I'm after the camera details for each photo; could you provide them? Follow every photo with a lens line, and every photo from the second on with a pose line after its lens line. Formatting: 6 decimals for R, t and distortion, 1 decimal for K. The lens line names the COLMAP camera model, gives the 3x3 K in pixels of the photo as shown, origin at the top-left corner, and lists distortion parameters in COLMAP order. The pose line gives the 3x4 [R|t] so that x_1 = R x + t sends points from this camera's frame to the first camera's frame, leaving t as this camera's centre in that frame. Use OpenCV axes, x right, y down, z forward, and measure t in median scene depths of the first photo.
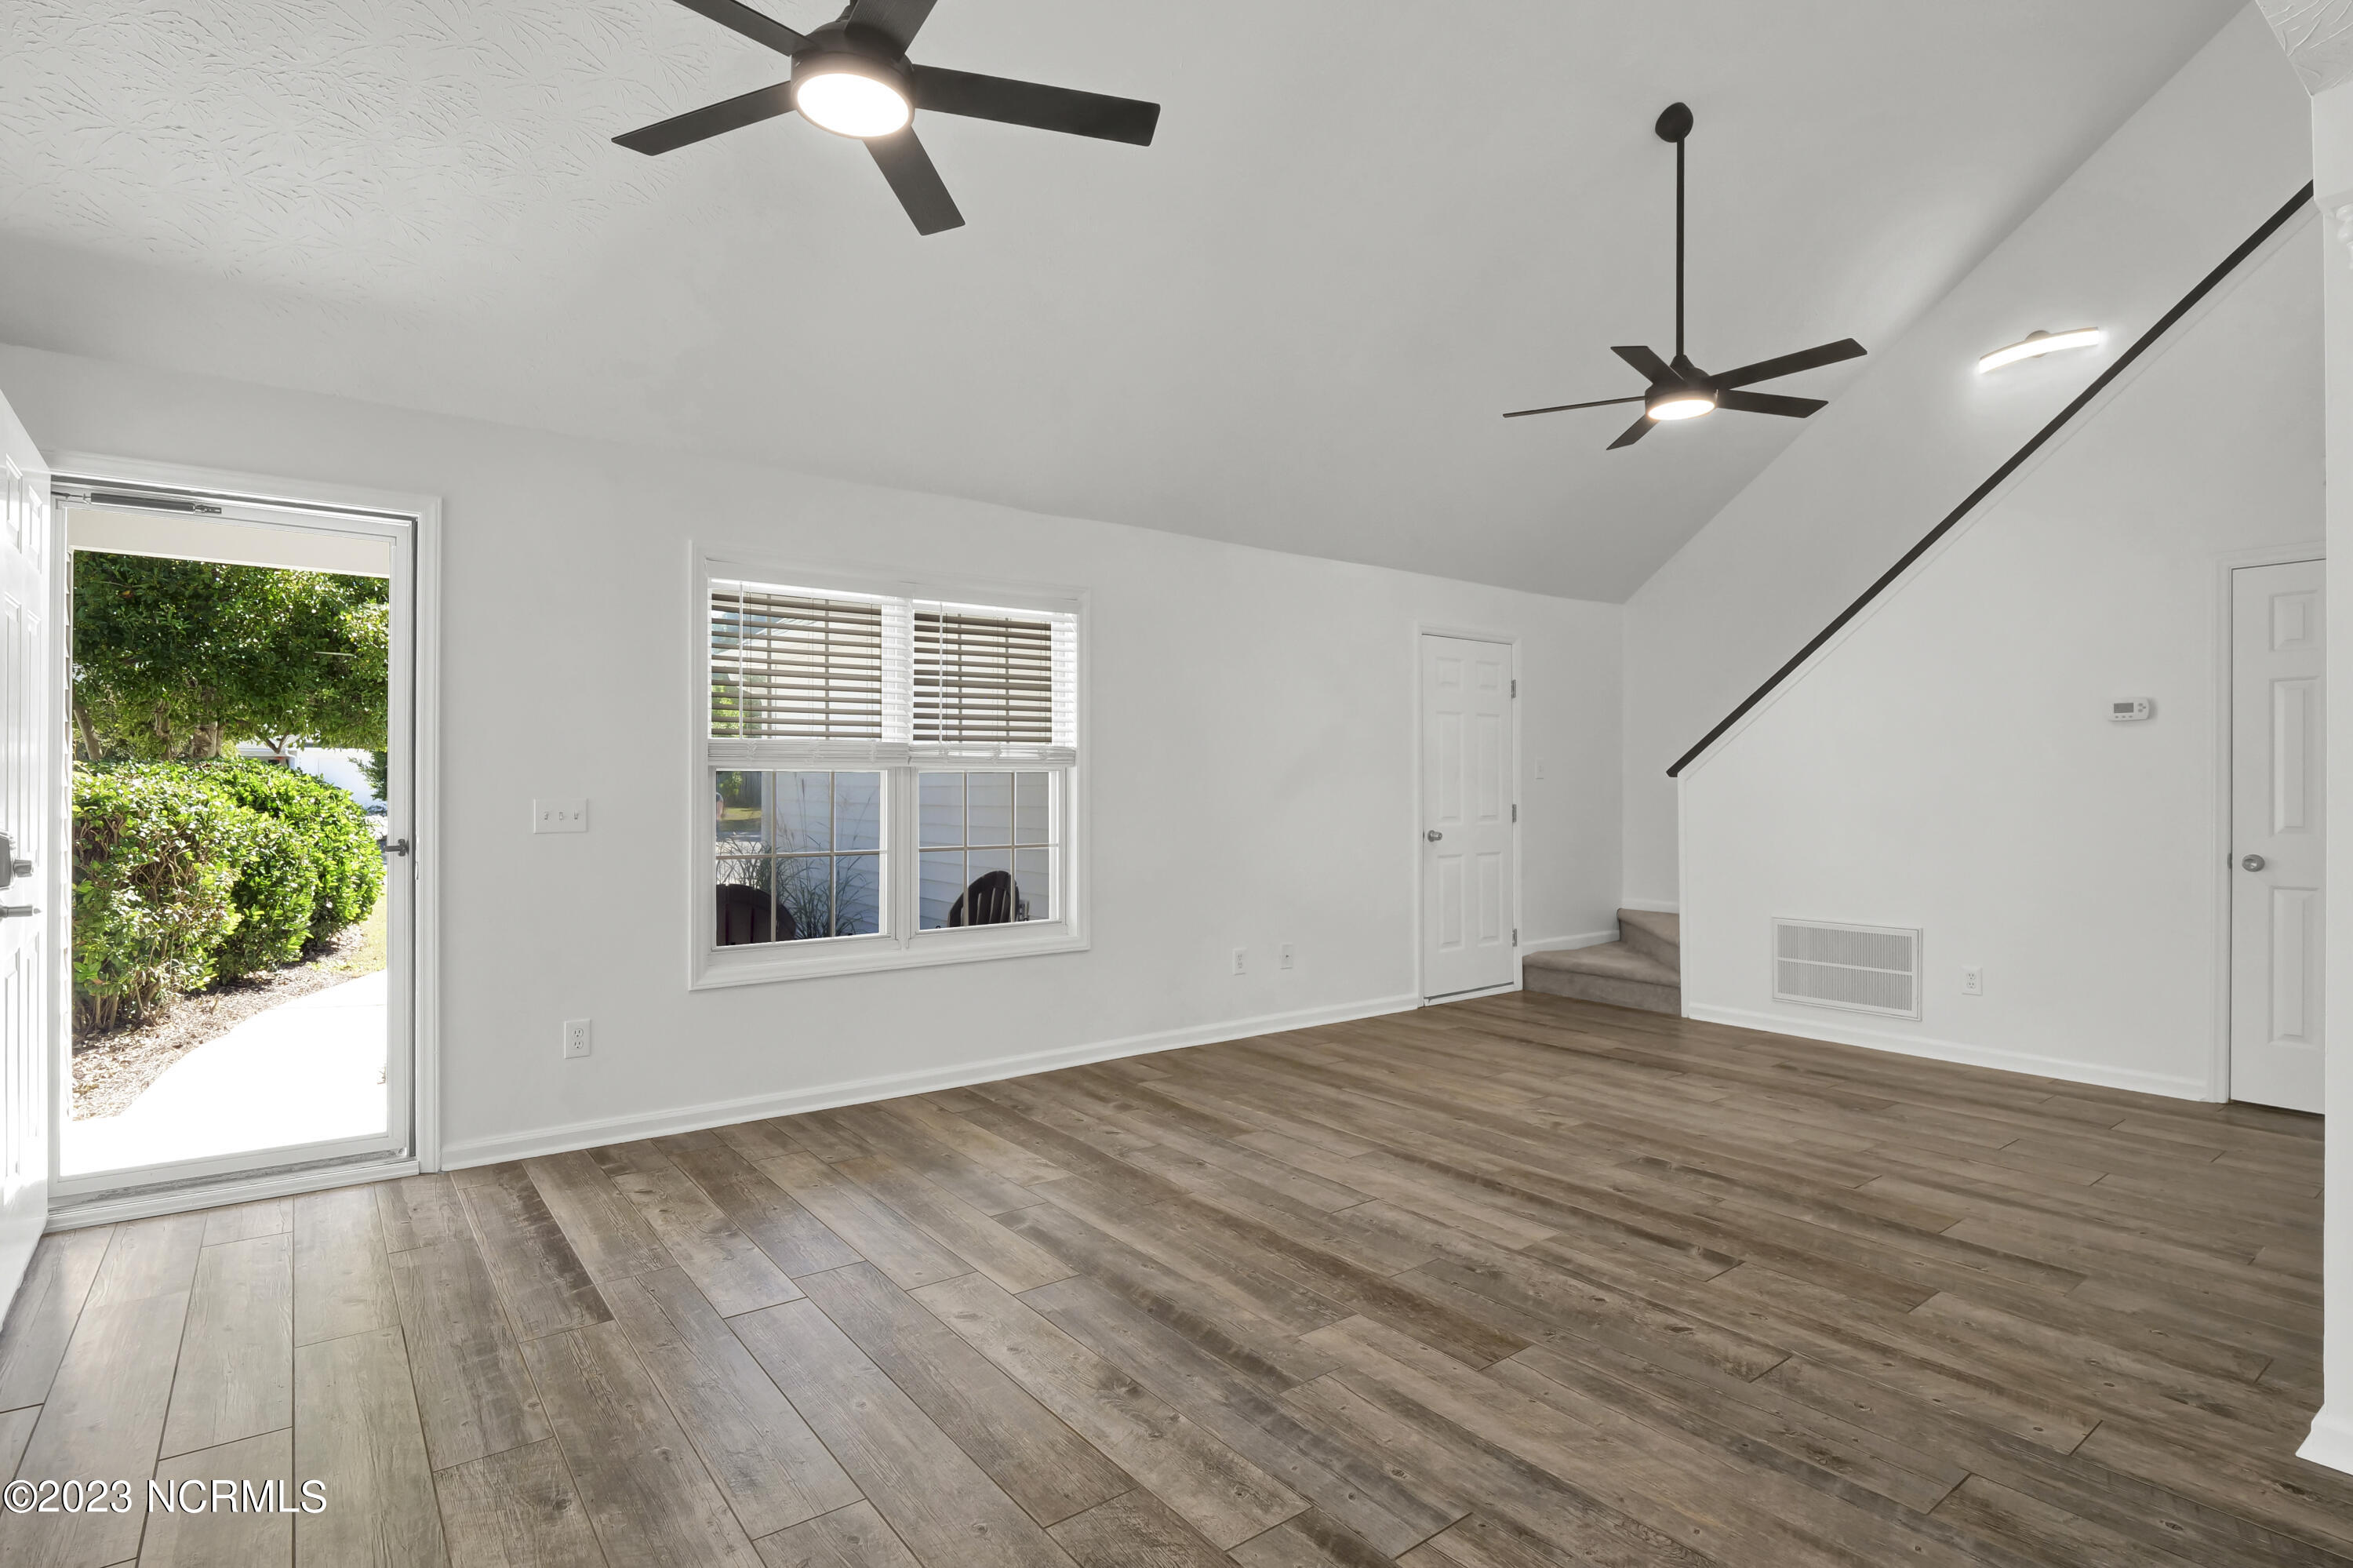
lens RADIAL K [[1164.8, 0, 1165.5], [0, 1164.8, 780.9], [0, 0, 1]] dist [-0.008967, -0.008699]
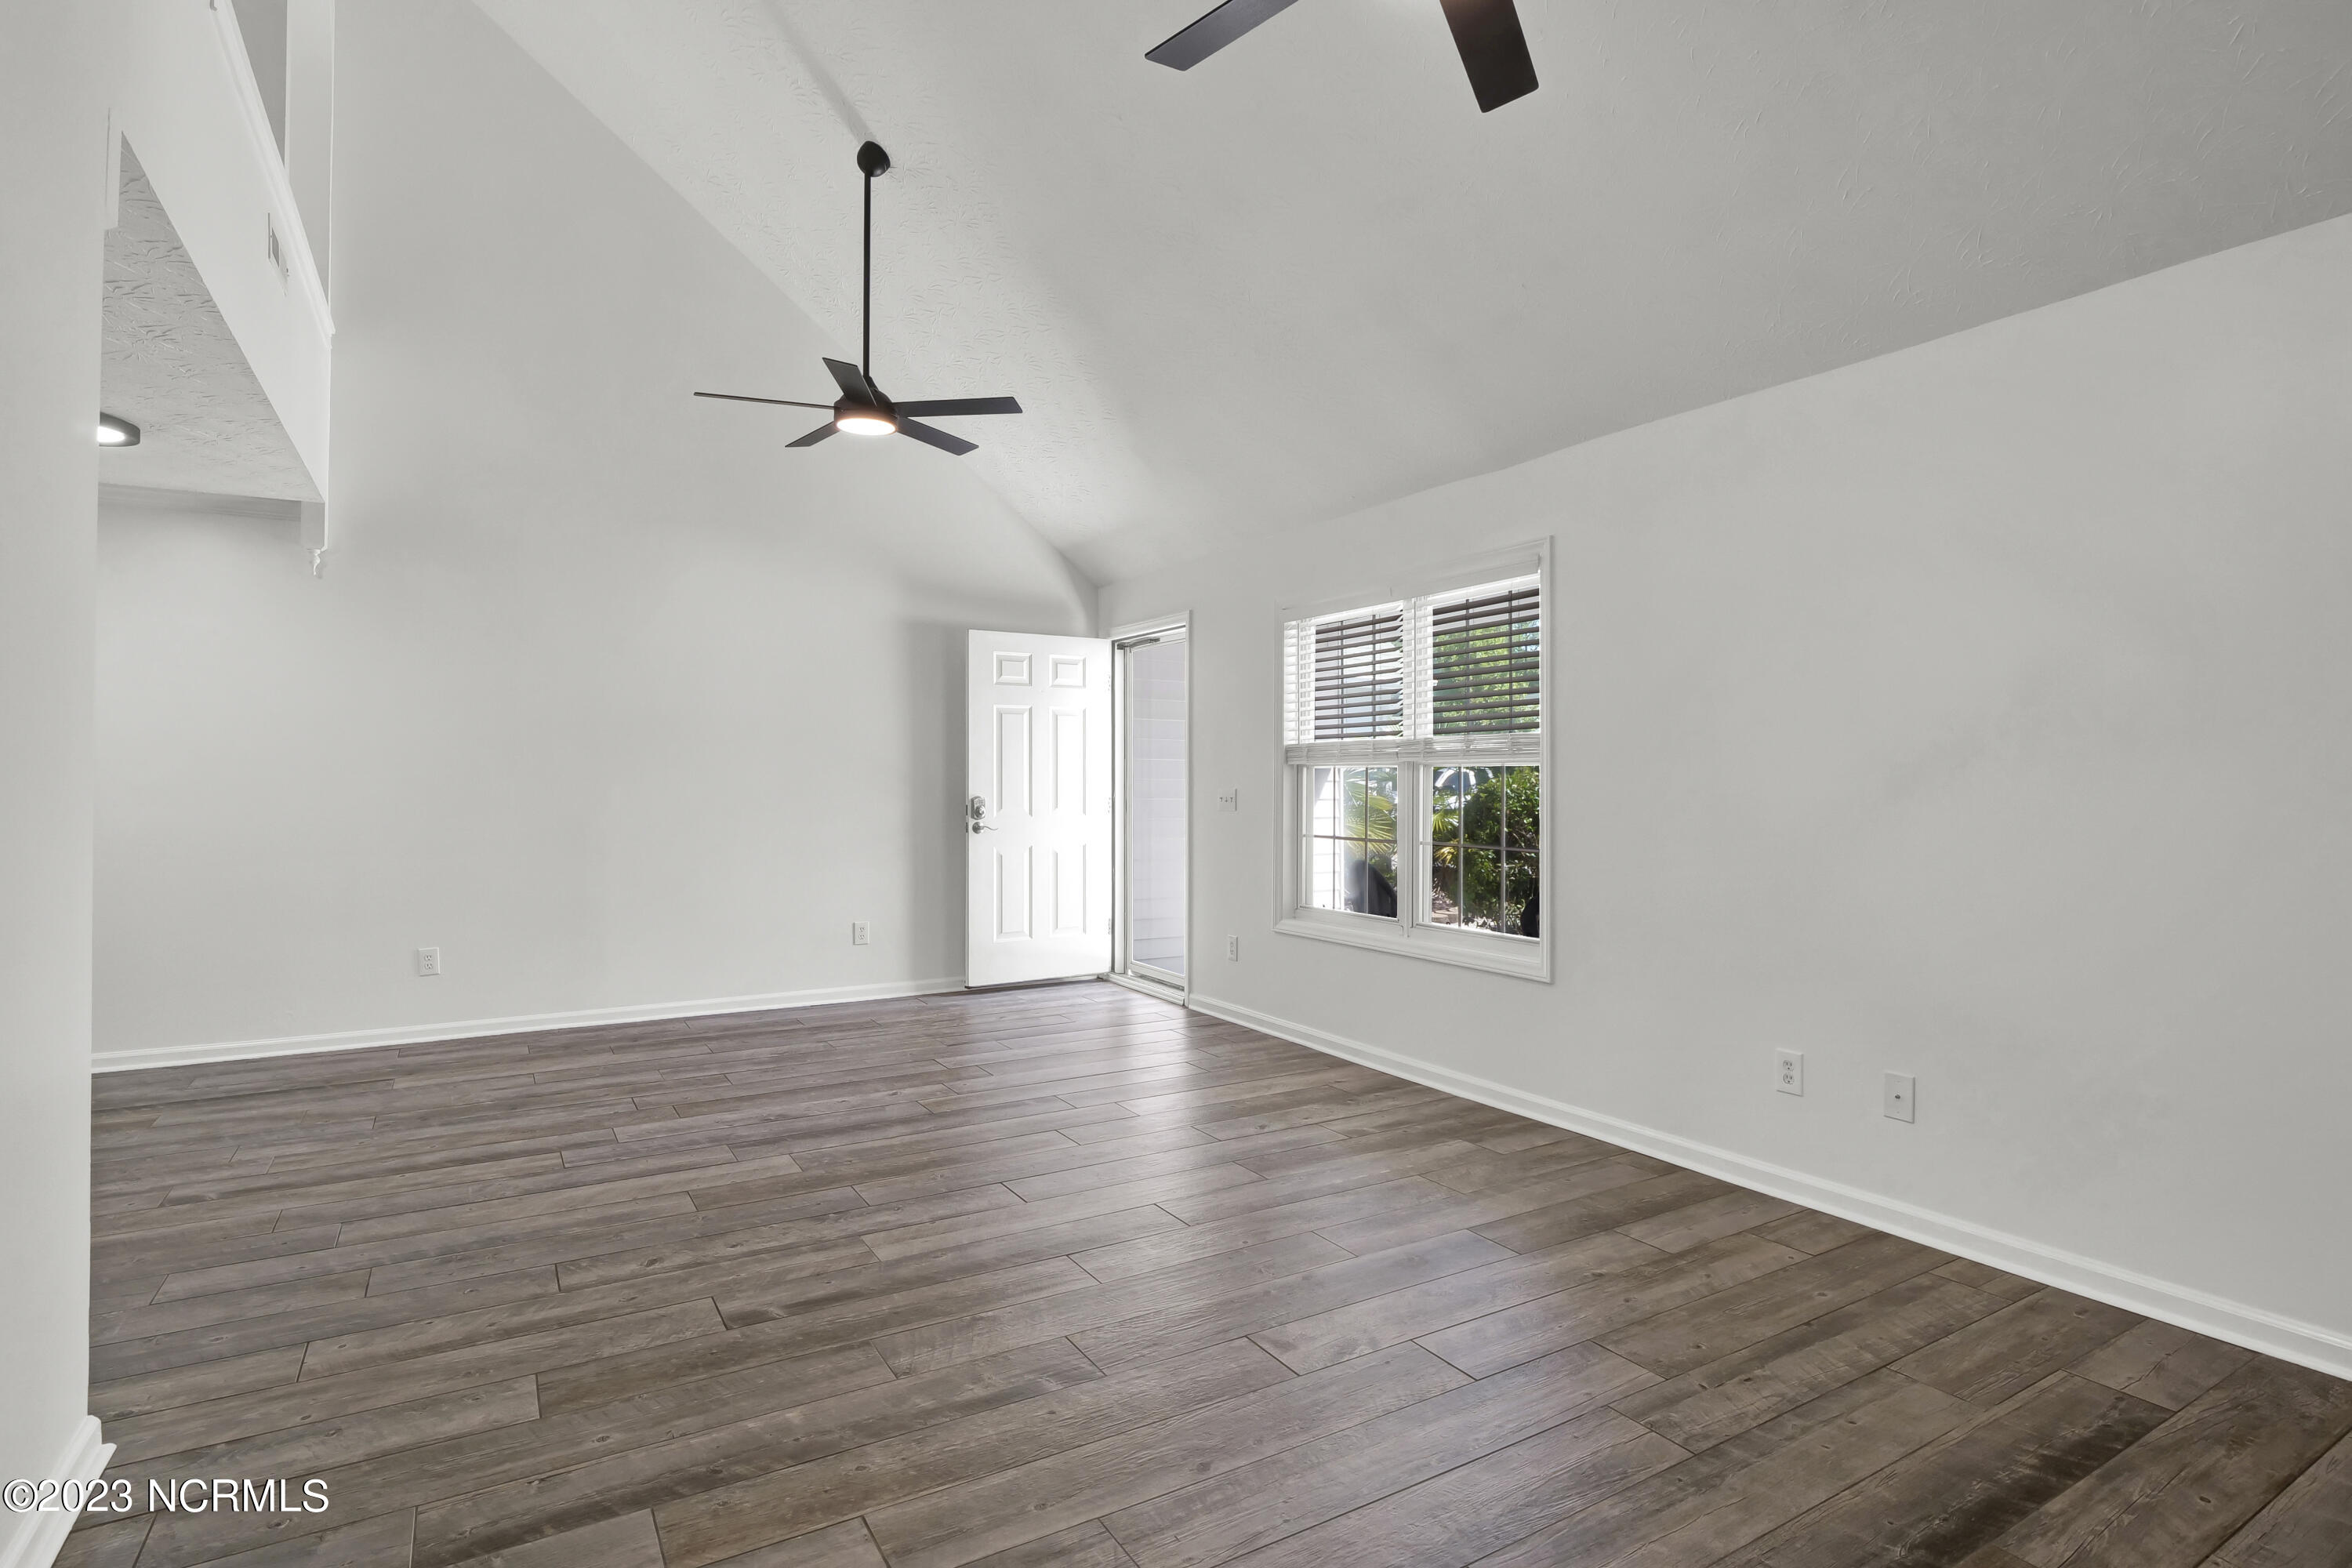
lens RADIAL K [[1164.2, 0, 1165.0], [0, 1164.2, 780.9], [0, 0, 1]] dist [-0.008967, -0.008699]
pose [[-0.105098, 0.001166, -0.994461, 1.139379], [0.002613, 0.999996, 0.000896, 0.004364], [0.994458, -0.002504, -0.105101, 1.217482]]
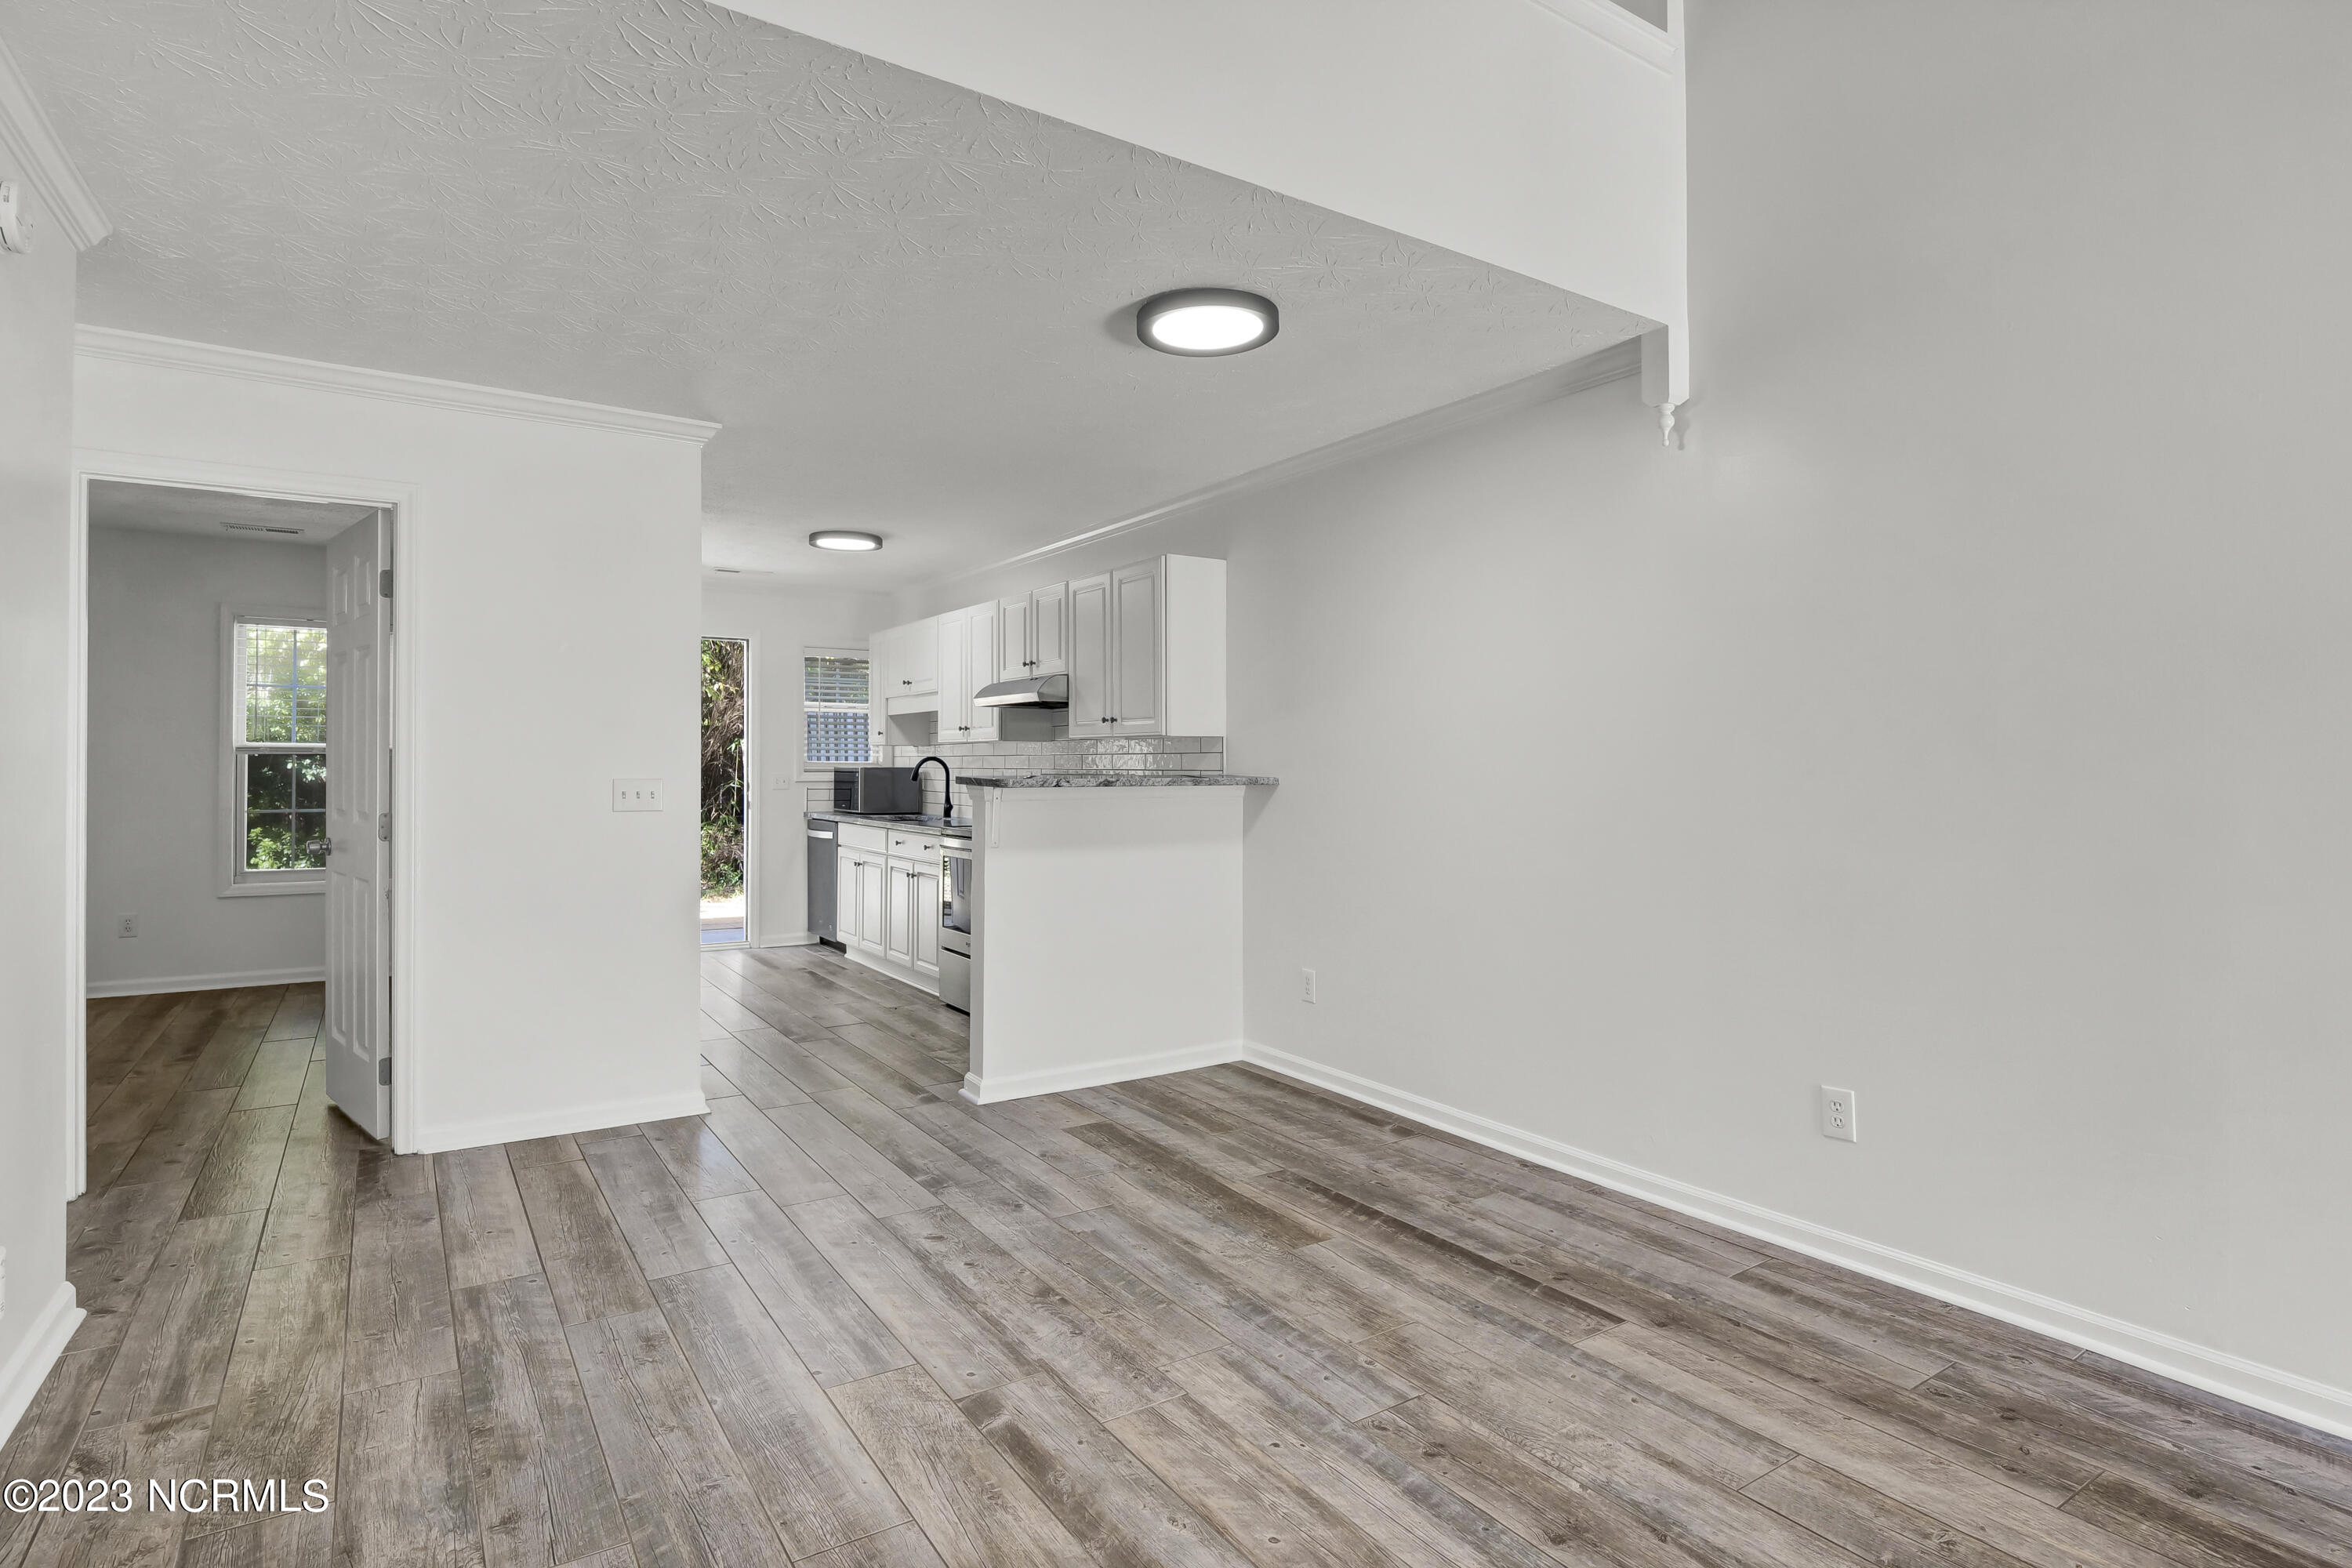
lens RADIAL K [[1181.1, 0, 1166.8], [0, 1181.1, 770.1], [0, 0, 1]] dist [-0.004816, -0.012371]
pose [[-0.998305, -0.004373, 0.058034, 0.128651], [-0.004329, 0.999990, 0.000889, -0.000931], [-0.058037, 0.000636, -0.998314, 0.945827]]
